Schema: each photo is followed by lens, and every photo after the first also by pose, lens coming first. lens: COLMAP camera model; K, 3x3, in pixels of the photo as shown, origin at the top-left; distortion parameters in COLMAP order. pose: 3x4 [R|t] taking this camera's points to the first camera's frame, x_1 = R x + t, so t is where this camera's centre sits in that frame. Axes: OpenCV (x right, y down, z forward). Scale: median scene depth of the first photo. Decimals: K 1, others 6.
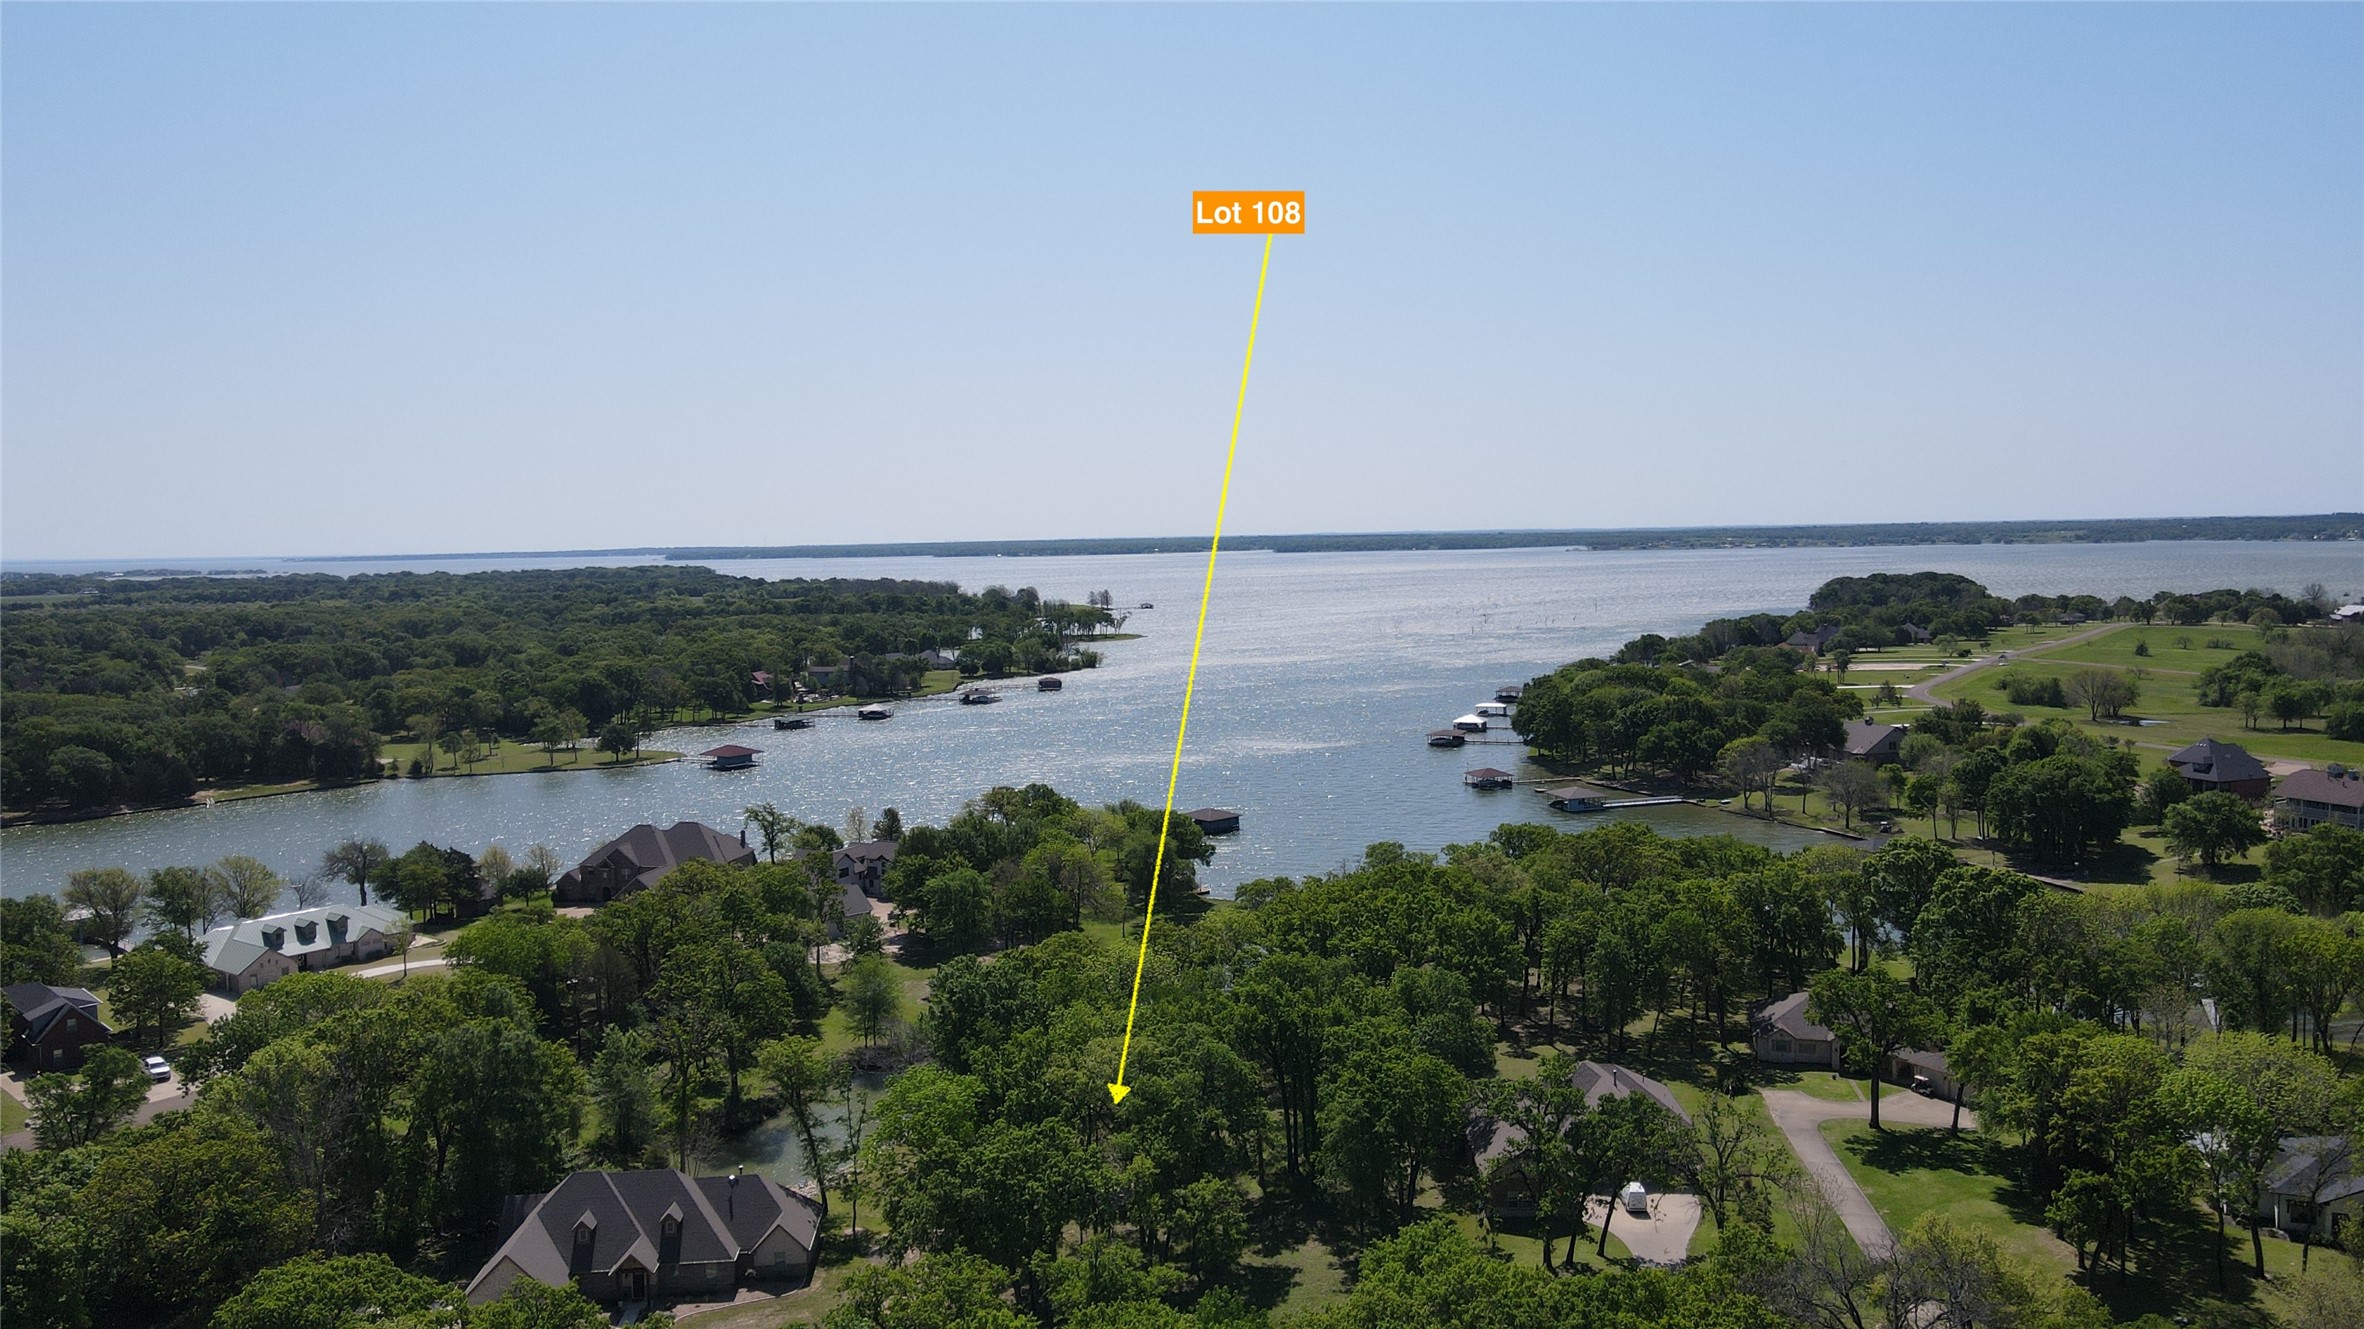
lens RADIAL K [[1735.4, 0, 1186.0], [0, 1735.4, 673.2], [0, 0, 1]] dist [0.001639, 0.034666]
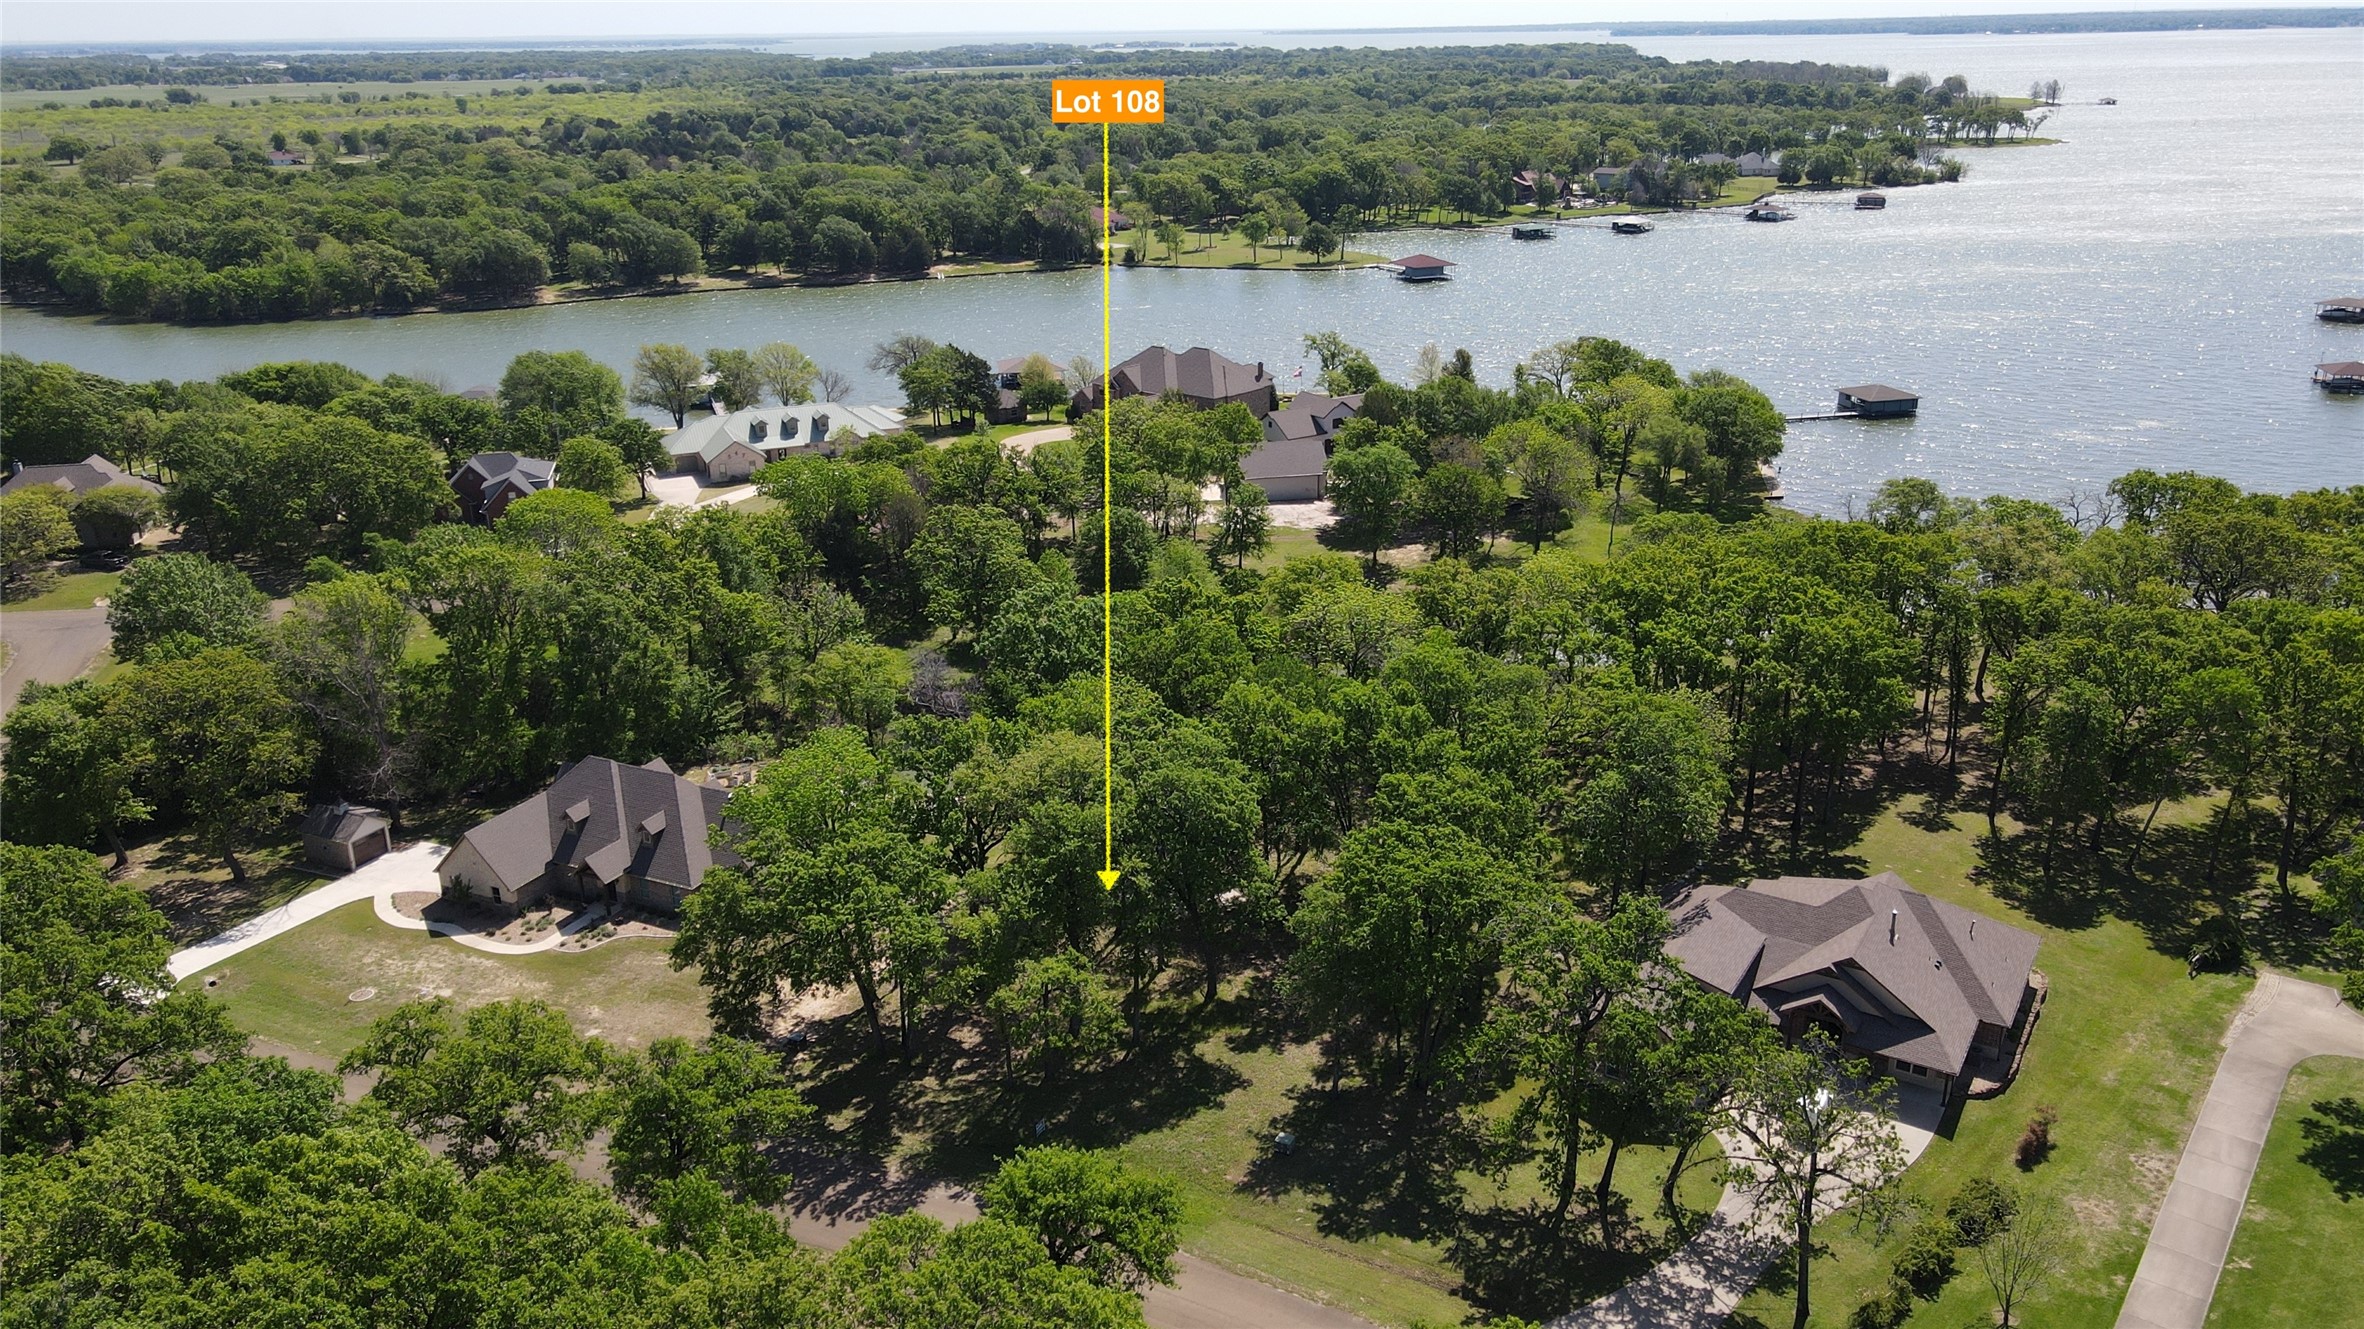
lens RADIAL K [[1735.4, 0, 1172.7], [0, 1735.4, 670.0], [0, 0, 1]] dist [0.001639, 0.034666]
pose [[0.868061, 0.180531, -0.462470, 0.136057], [-0.043729, 0.955724, 0.290998, -0.015995], [0.494527, -0.232381, 0.837521, 0.156401]]
